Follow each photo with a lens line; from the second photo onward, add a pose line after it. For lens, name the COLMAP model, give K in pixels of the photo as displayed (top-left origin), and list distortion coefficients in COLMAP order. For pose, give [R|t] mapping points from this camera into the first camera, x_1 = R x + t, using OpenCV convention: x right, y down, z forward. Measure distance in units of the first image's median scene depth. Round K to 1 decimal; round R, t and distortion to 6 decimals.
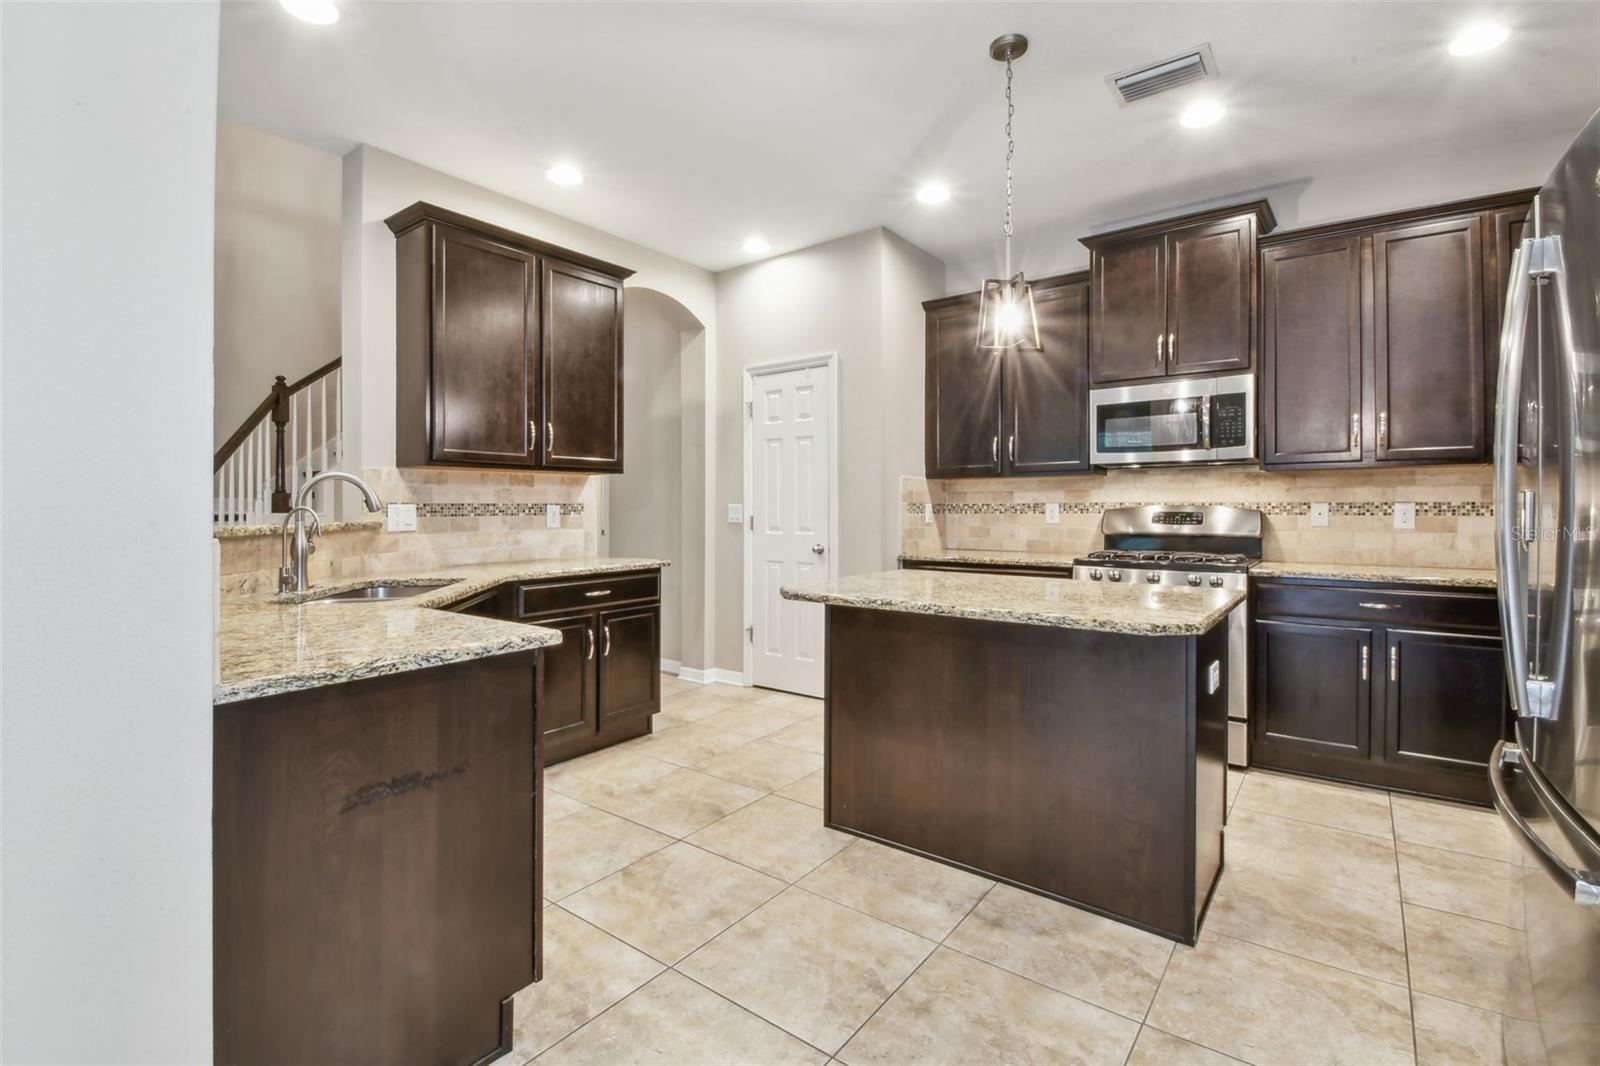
lens RADIAL K [[733.2, 0, 804.8], [0, 733.2, 516.8], [0, 0, 1]] dist [0.000427, -0.000004]
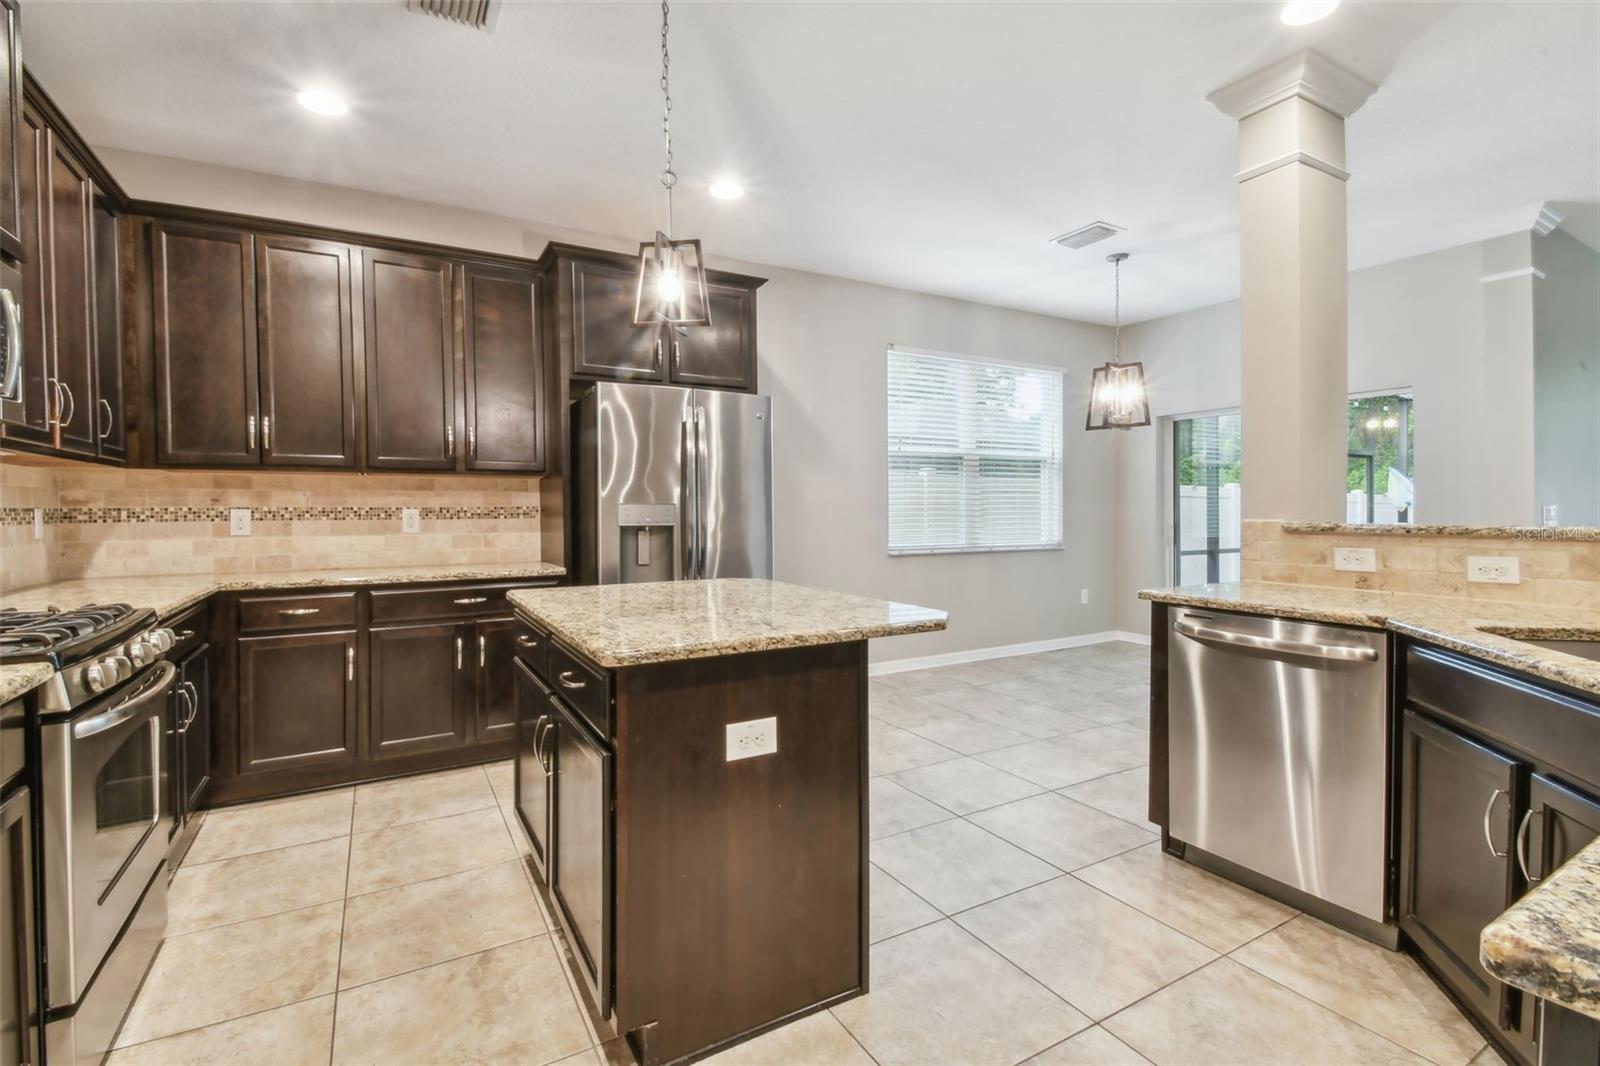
lens RADIAL K [[733.2, 0, 804.3], [0, 733.2, 525.4], [0, 0, 1]] dist [0.000427, -0.000004]
pose [[-0.924647, -0.004577, 0.380799, -0.183693], [0.008232, 0.999454, 0.032000, -0.023367], [-0.380737, 0.032724, -0.924104, 1.763985]]
